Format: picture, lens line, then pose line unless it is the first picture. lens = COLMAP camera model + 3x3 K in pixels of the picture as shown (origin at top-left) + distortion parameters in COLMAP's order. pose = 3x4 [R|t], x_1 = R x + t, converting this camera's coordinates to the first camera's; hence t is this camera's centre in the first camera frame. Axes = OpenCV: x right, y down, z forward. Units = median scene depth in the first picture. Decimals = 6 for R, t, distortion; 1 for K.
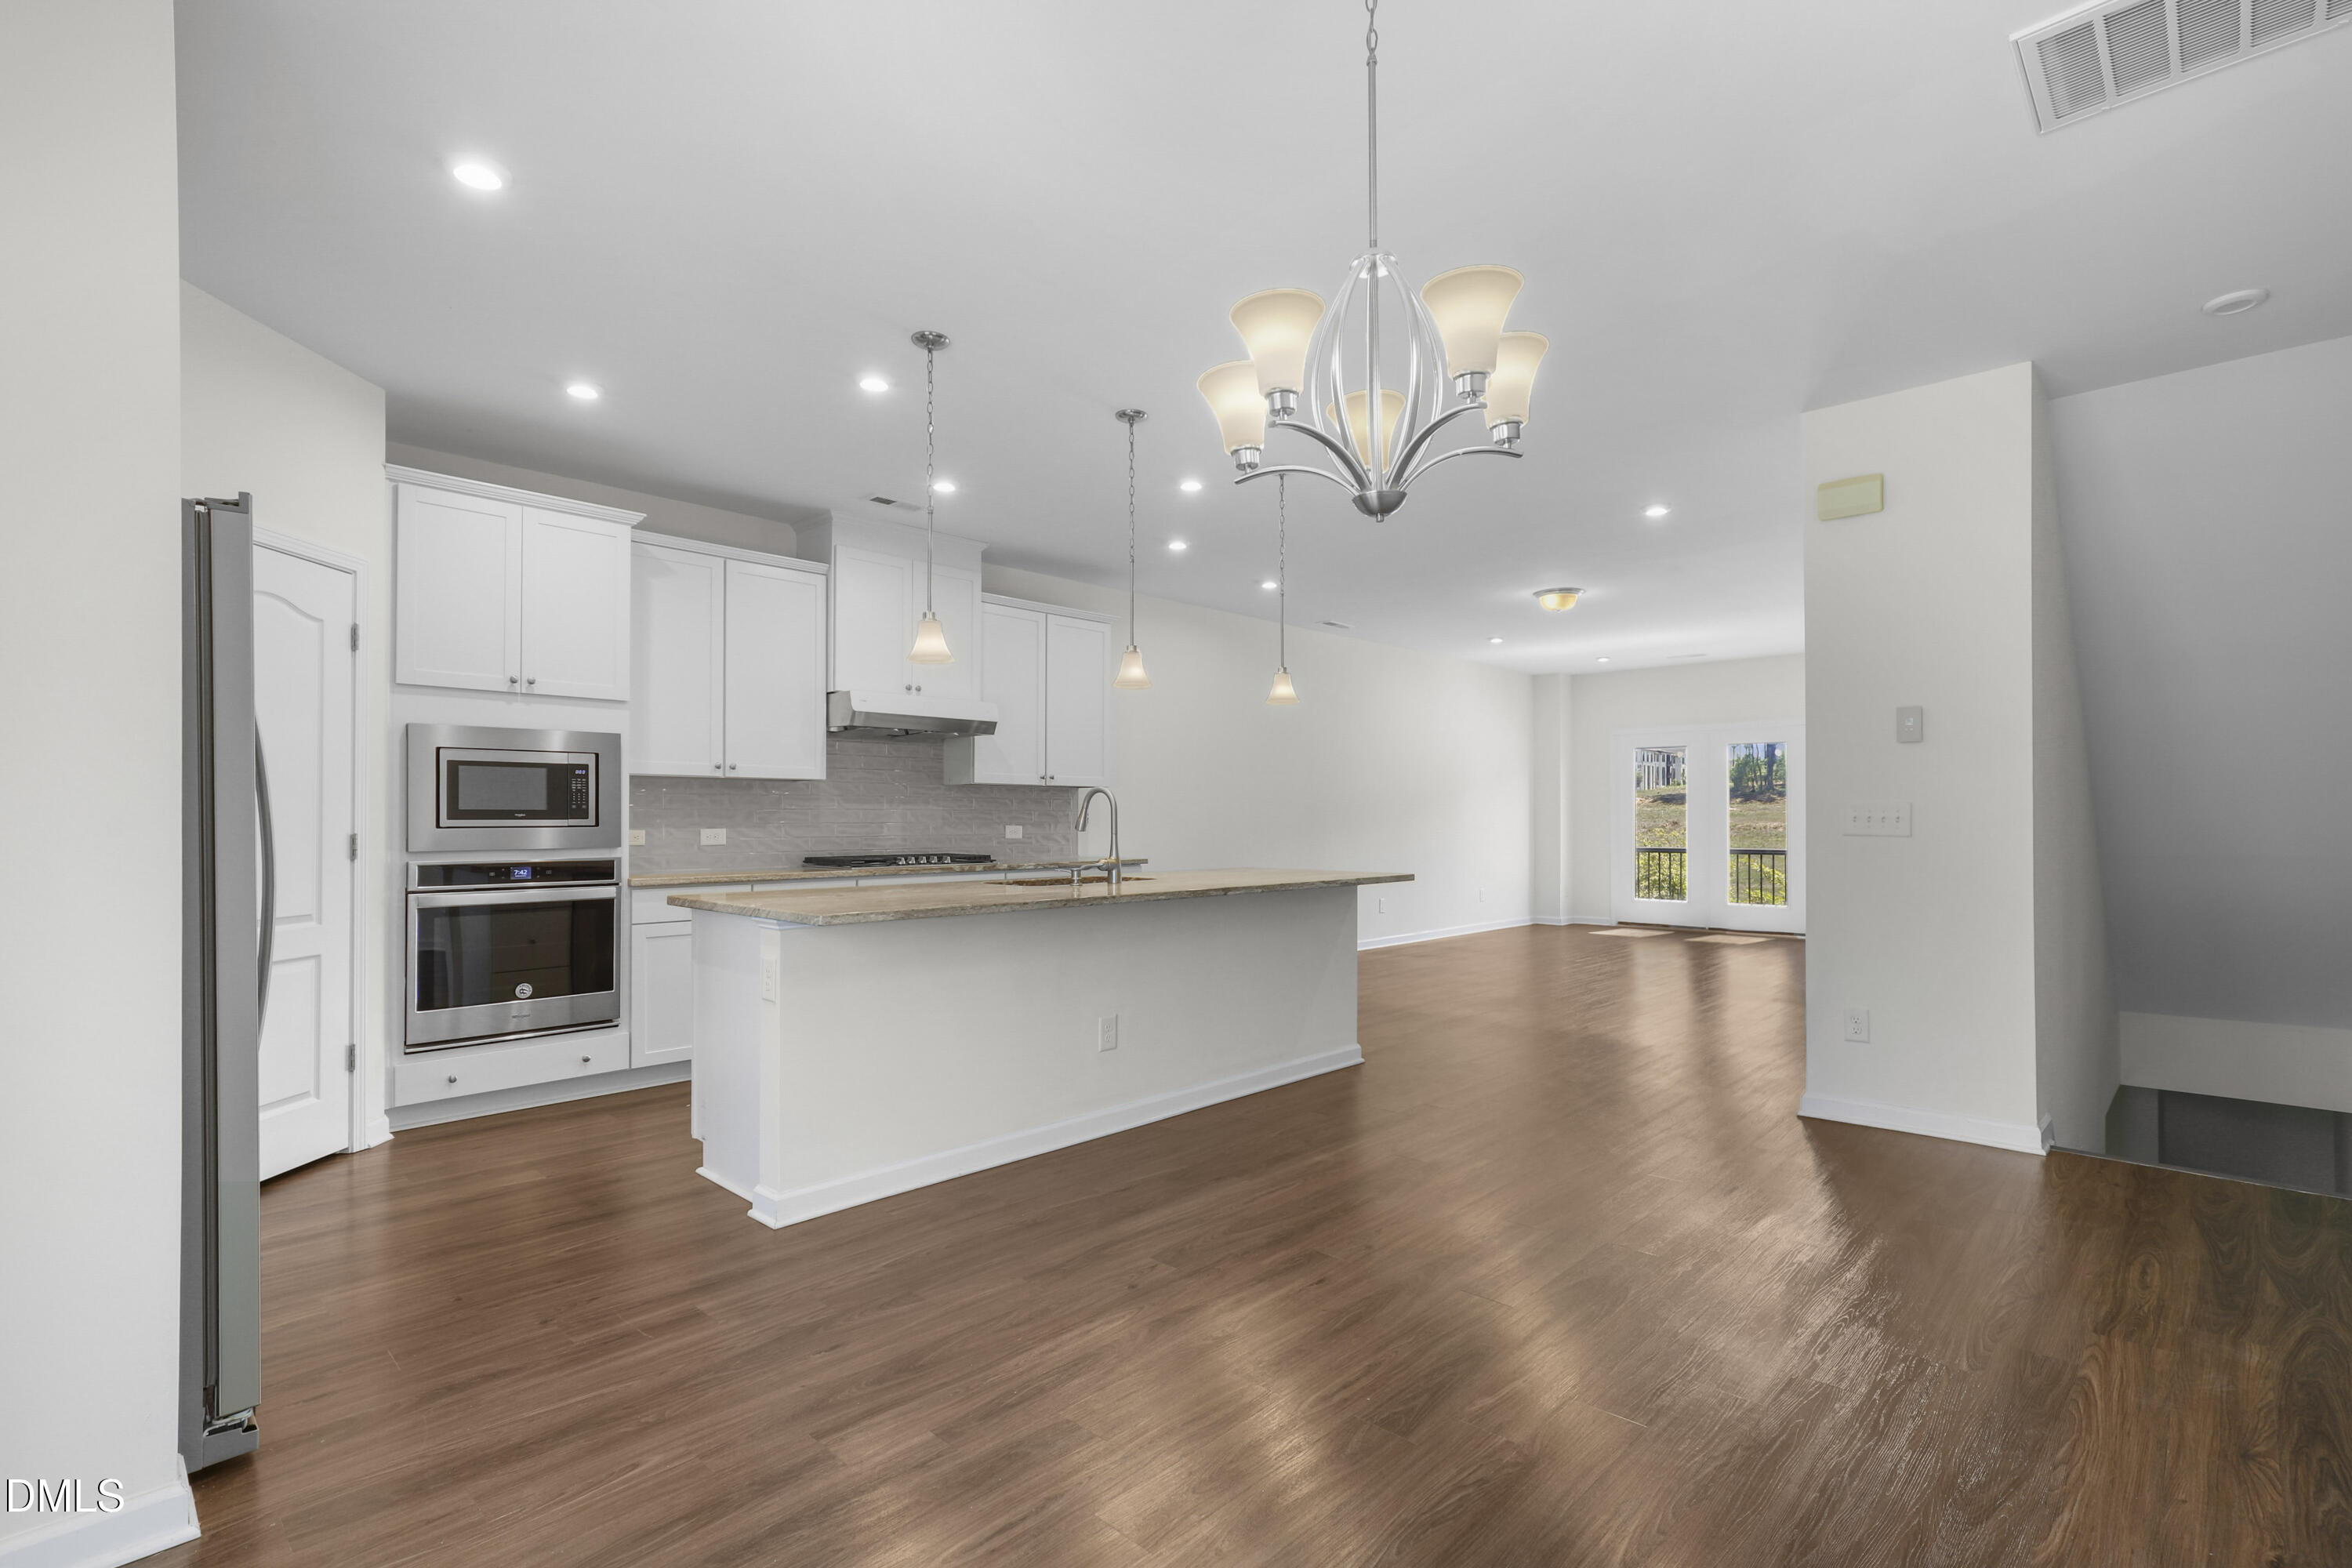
lens RADIAL K [[1116.8, 0, 1178.8], [0, 1116.8, 814.0], [0, 0, 1]] dist [0.016455, -0.000054]
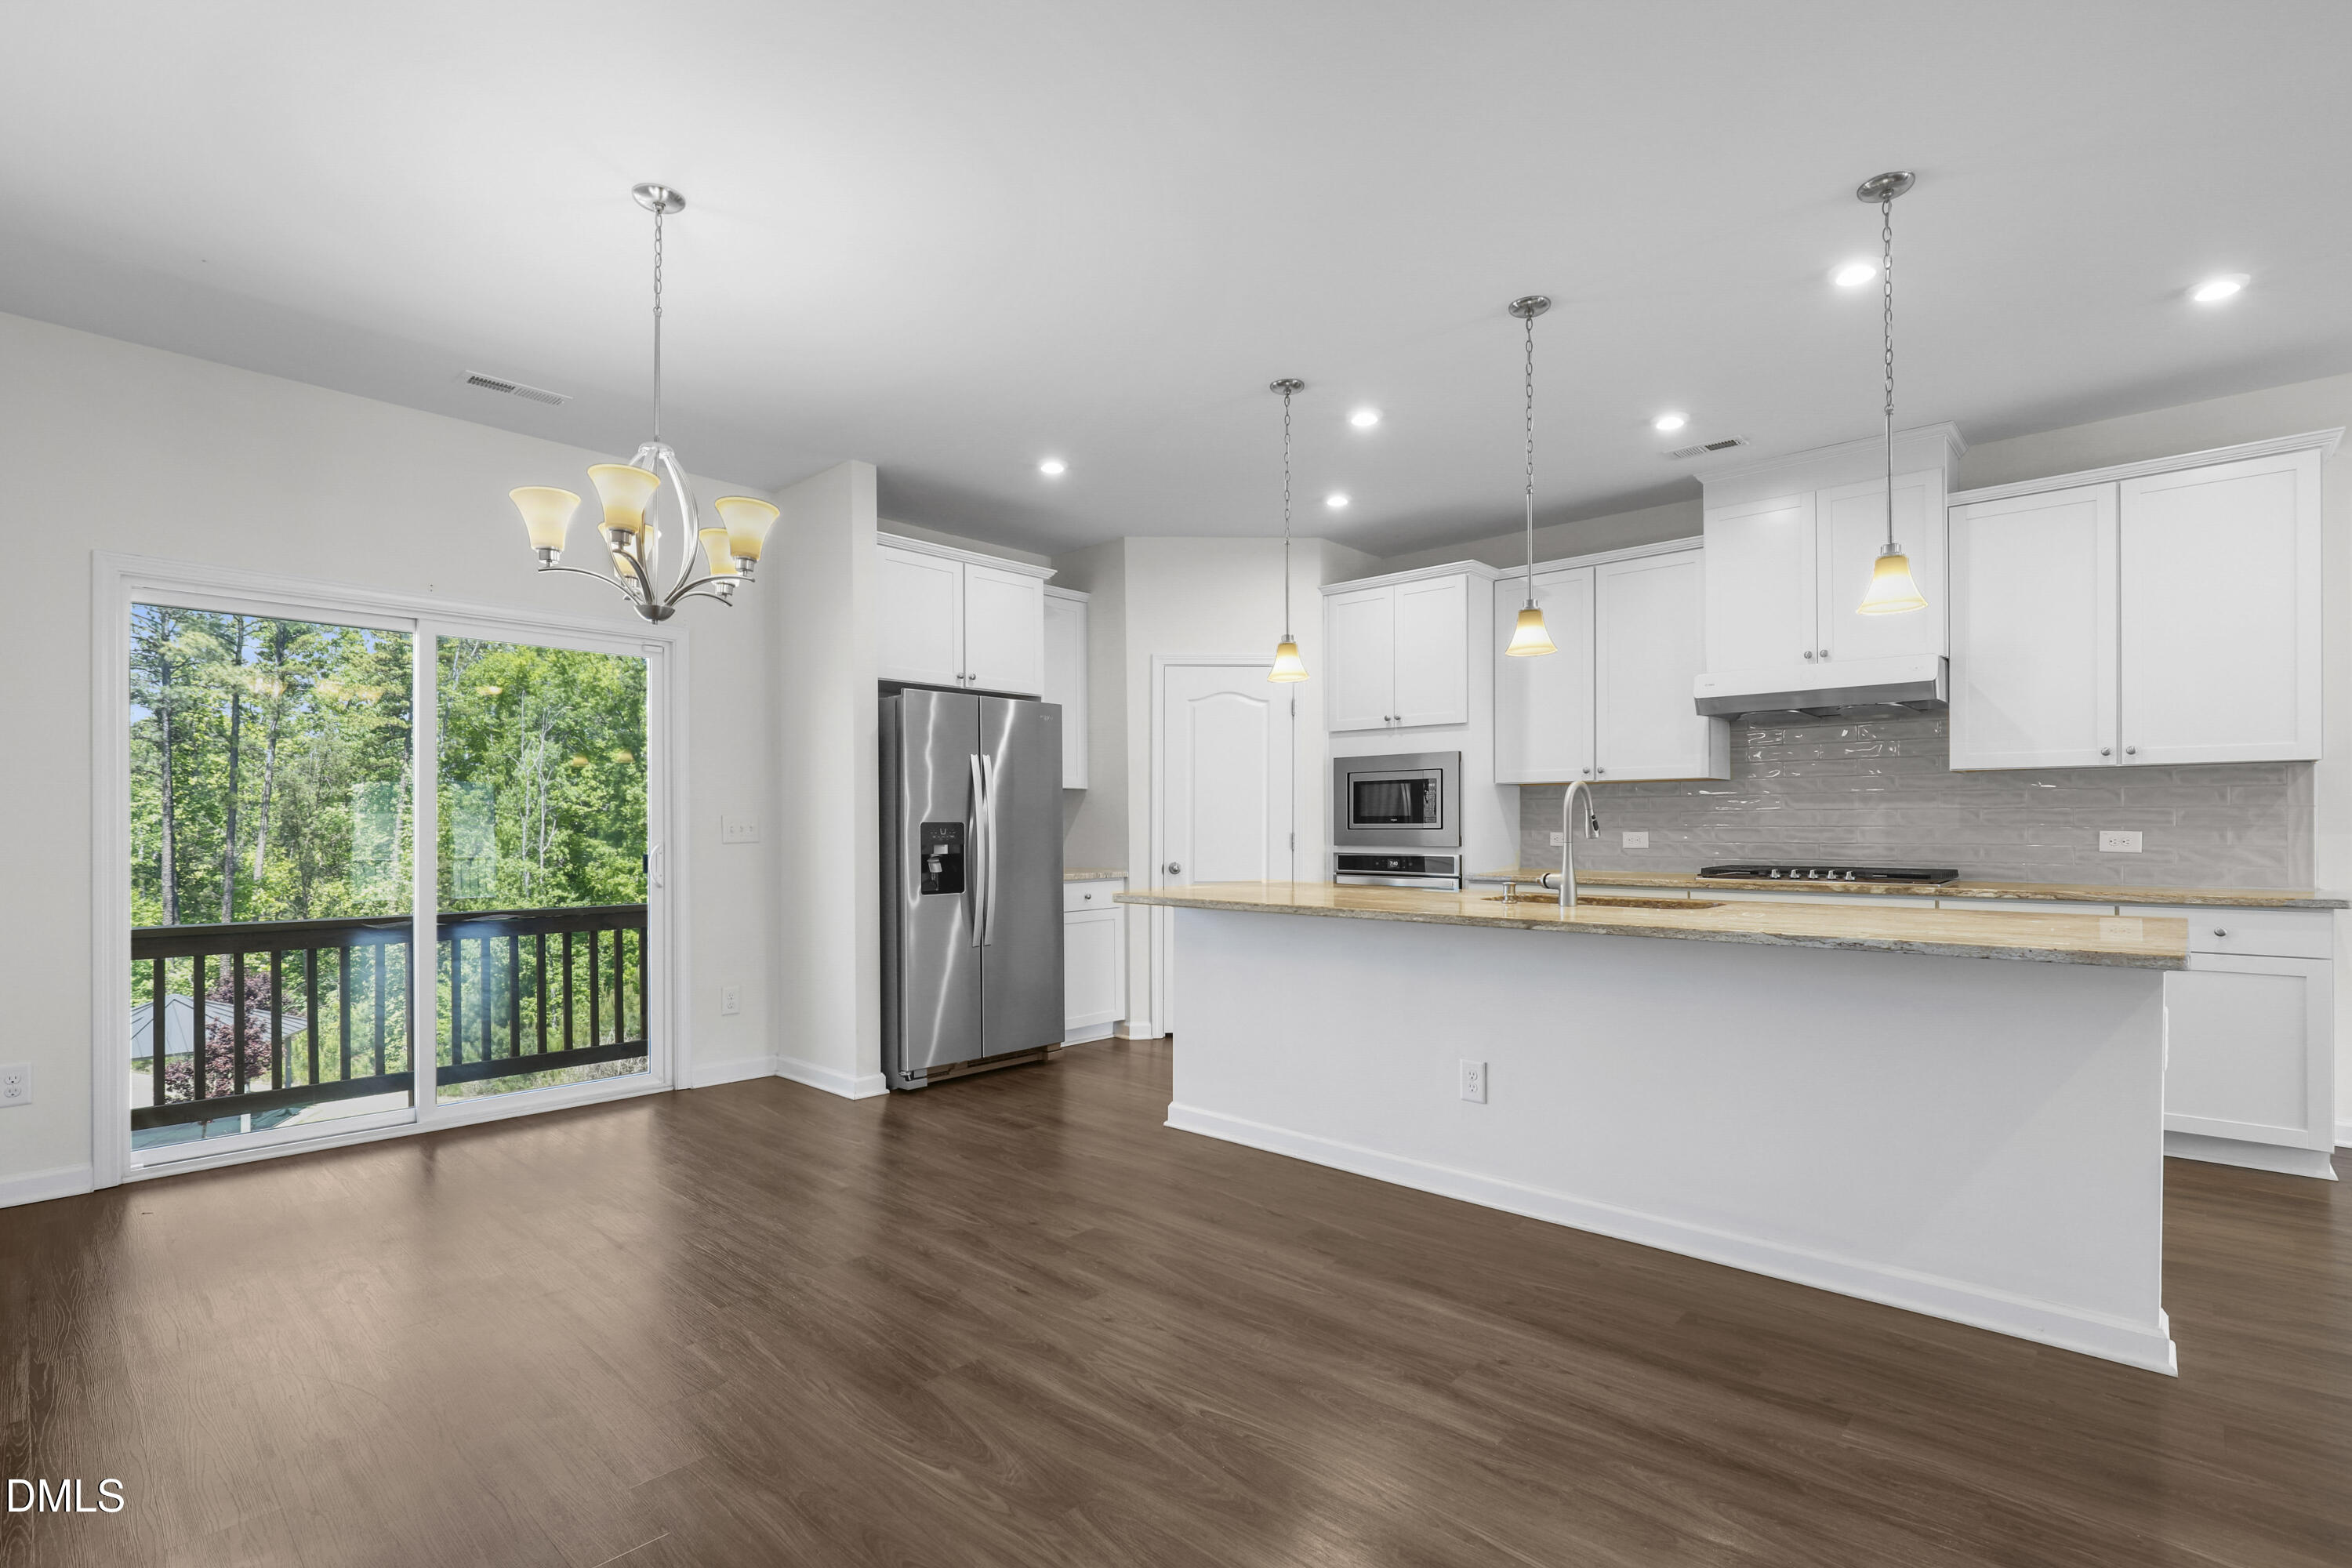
lens RADIAL K [[1105.6, 0, 1174.7], [0, 1105.6, 826.5], [0, 0, 1]] dist [-0.001764, -0.000244]
pose [[0.008990, 0.004040, -0.999951, 0.659446], [0.007856, 0.999961, 0.004111, 0.001182], [0.999929, -0.007892, 0.008958, 0.673697]]
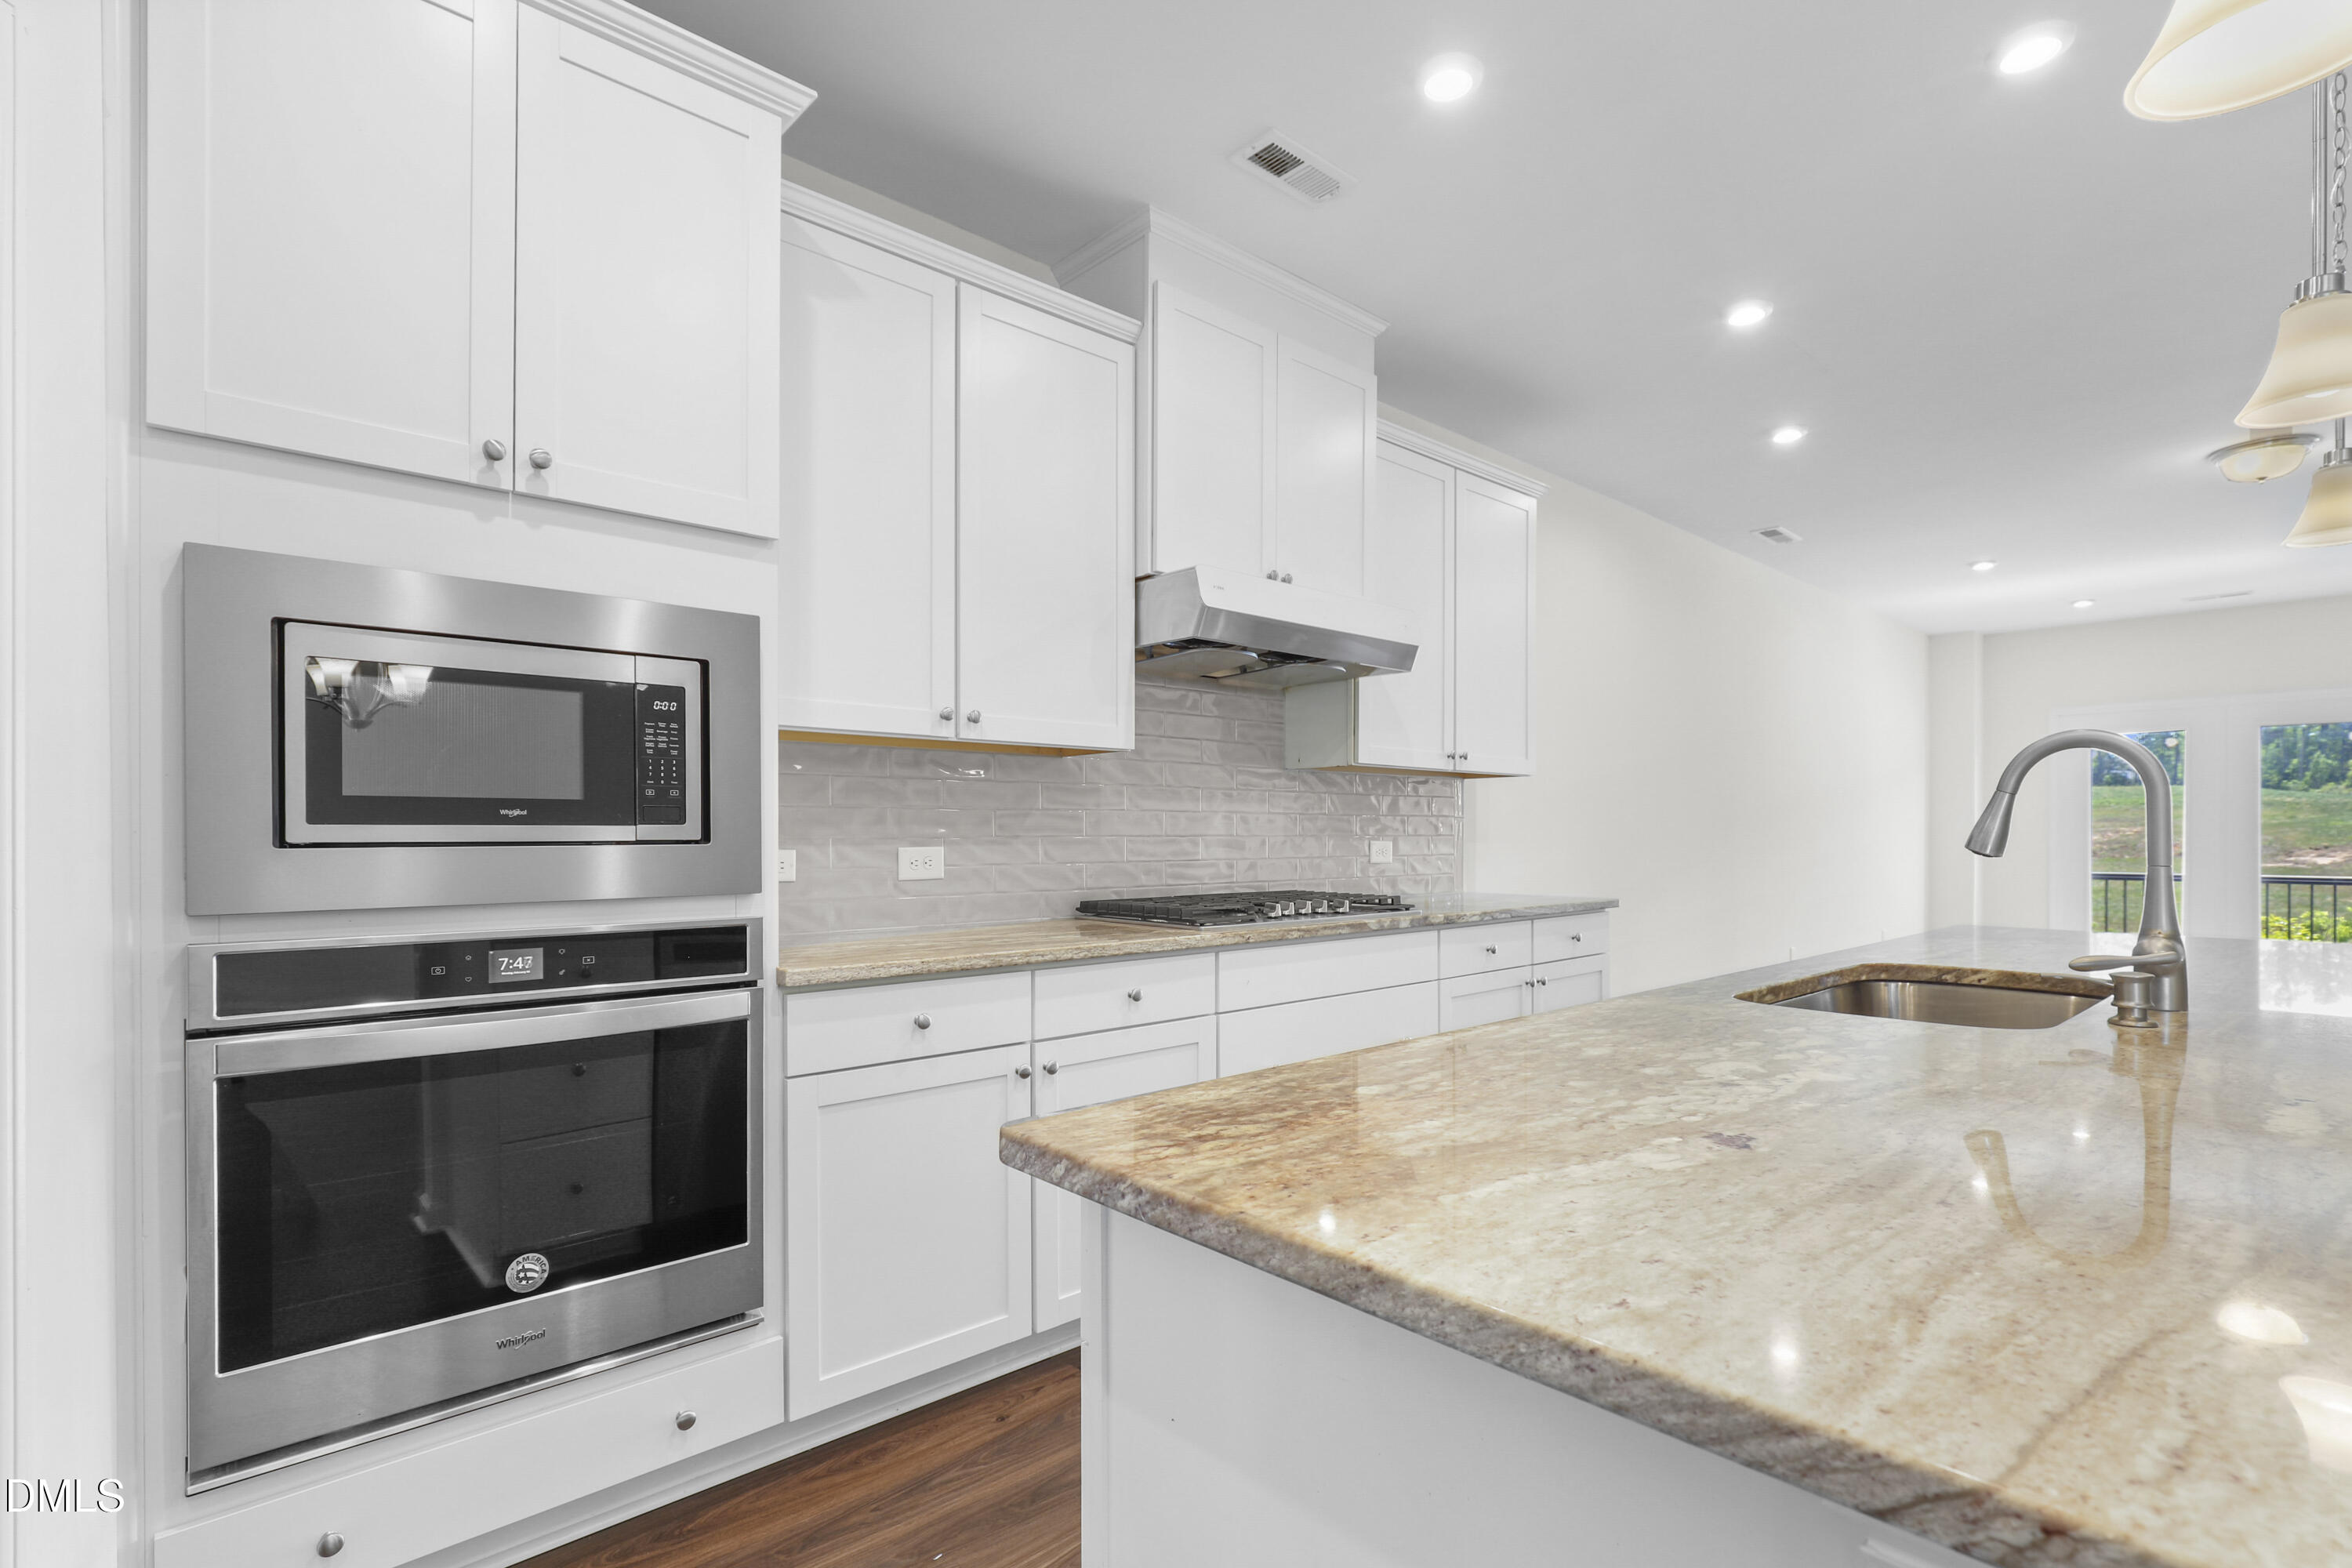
lens RADIAL K [[1114.9, 0, 1173.8], [0, 1114.9, 842.2], [0, 0, 1]] dist [-0.001700, -0.000314]
pose [[0.997647, -0.000267, -0.068563, -0.311457], [0.000990, 0.999944, 0.010500, 0.006717], [0.068556, -0.010544, 0.997592, 0.589493]]
